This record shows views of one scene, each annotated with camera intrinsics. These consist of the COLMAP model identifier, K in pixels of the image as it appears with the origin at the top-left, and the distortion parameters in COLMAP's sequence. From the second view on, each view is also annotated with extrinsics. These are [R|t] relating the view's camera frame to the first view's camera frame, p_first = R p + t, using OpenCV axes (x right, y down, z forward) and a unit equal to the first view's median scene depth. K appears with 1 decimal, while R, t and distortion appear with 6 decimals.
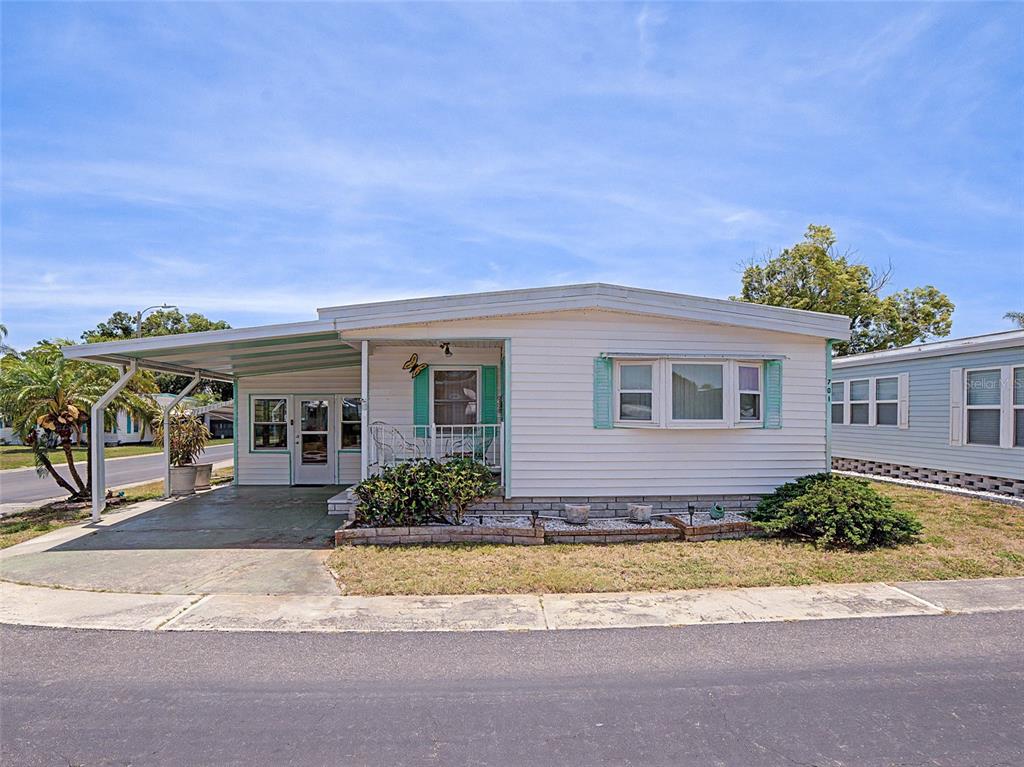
lens RADIAL K [[569.2, 0, 526.1], [0, 569.2, 426.4], [0, 0, 1]] dist [-0.045016, 0.001770]
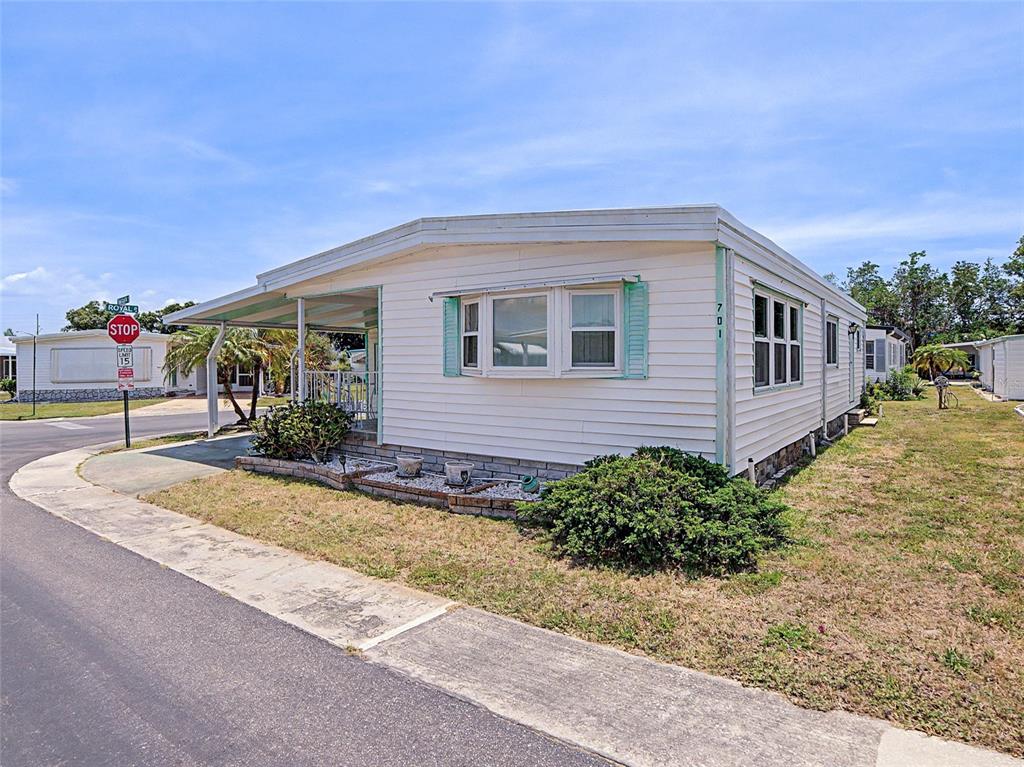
lens RADIAL K [[606.3, 0, 511.6], [0, 606.3, 364.1], [0, 0, 1]] dist [-0.053858, 0.000987]
pose [[0.764095, -0.000953, -0.645103, 0.866497], [-0.008234, 0.999903, -0.011230, -0.005637], [0.645051, 0.013892, 0.764013, 0.348216]]
